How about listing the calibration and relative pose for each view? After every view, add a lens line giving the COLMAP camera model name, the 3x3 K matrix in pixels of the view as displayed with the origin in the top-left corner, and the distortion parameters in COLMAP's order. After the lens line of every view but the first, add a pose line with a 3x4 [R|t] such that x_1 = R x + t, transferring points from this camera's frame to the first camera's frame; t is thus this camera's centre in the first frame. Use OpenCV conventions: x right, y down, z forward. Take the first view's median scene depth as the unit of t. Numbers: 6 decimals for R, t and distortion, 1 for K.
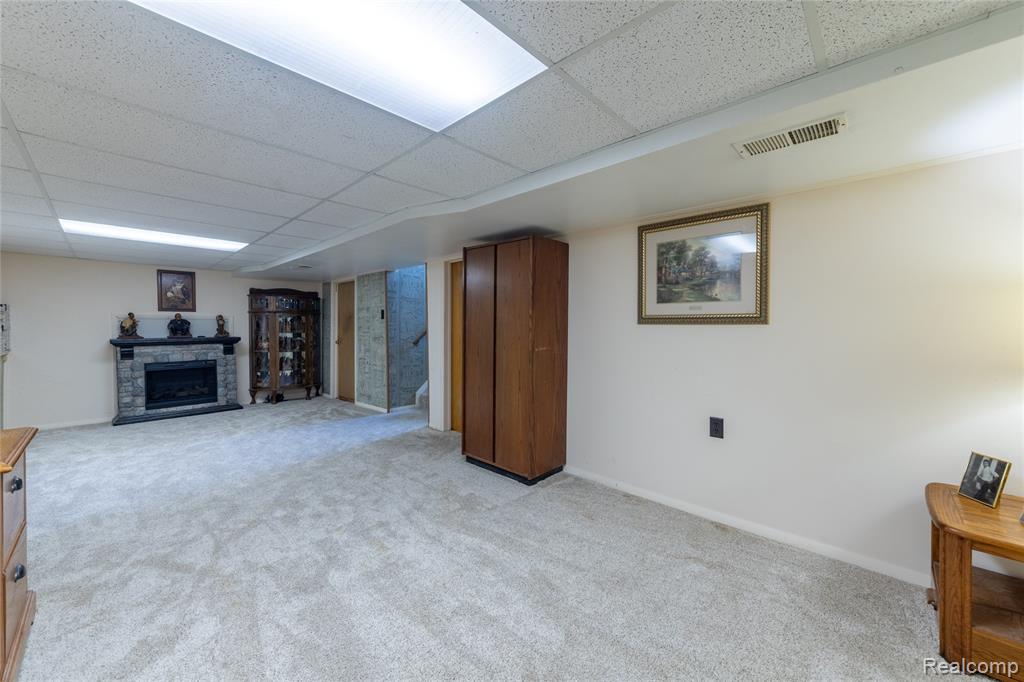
lens RADIAL K [[397.7, 0, 514.3], [0, 397.7, 332.6], [0, 0, 1]] dist [0.000002, -0.000167]
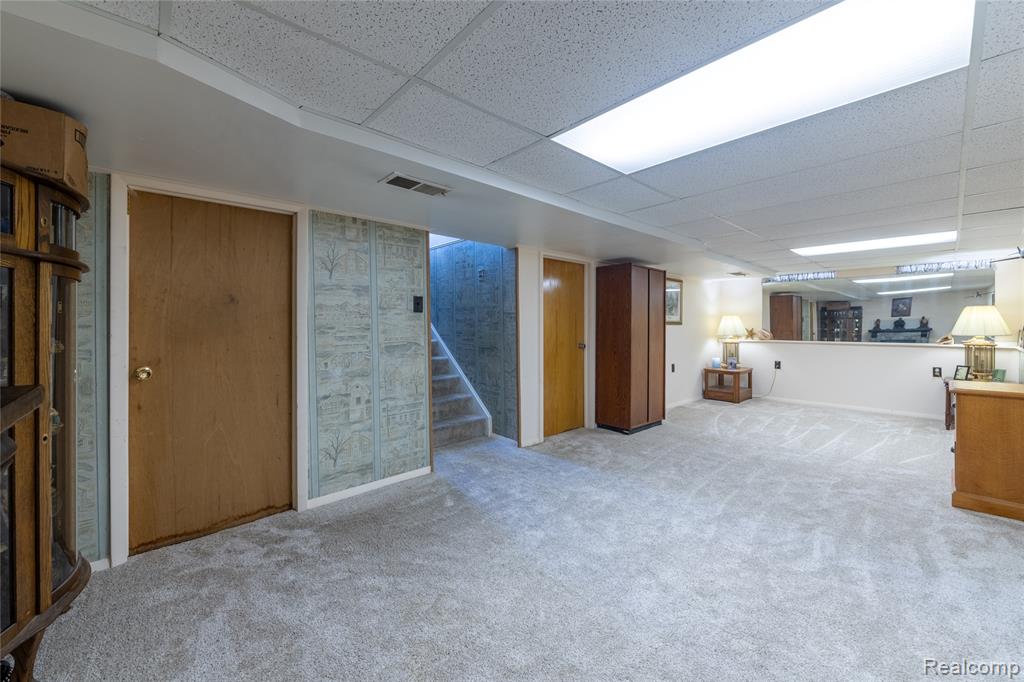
lens RADIAL K [[402.2, 0, 527.3], [0, 402.2, 325.6], [0, 0, 1]] dist [-0.002413, -0.000134]
pose [[0.044885, -0.001673, 0.998991, -0.874463], [0.012244, 0.999924, 0.001124, -0.013600], [-0.998917, 0.012181, 0.044902, 0.792108]]
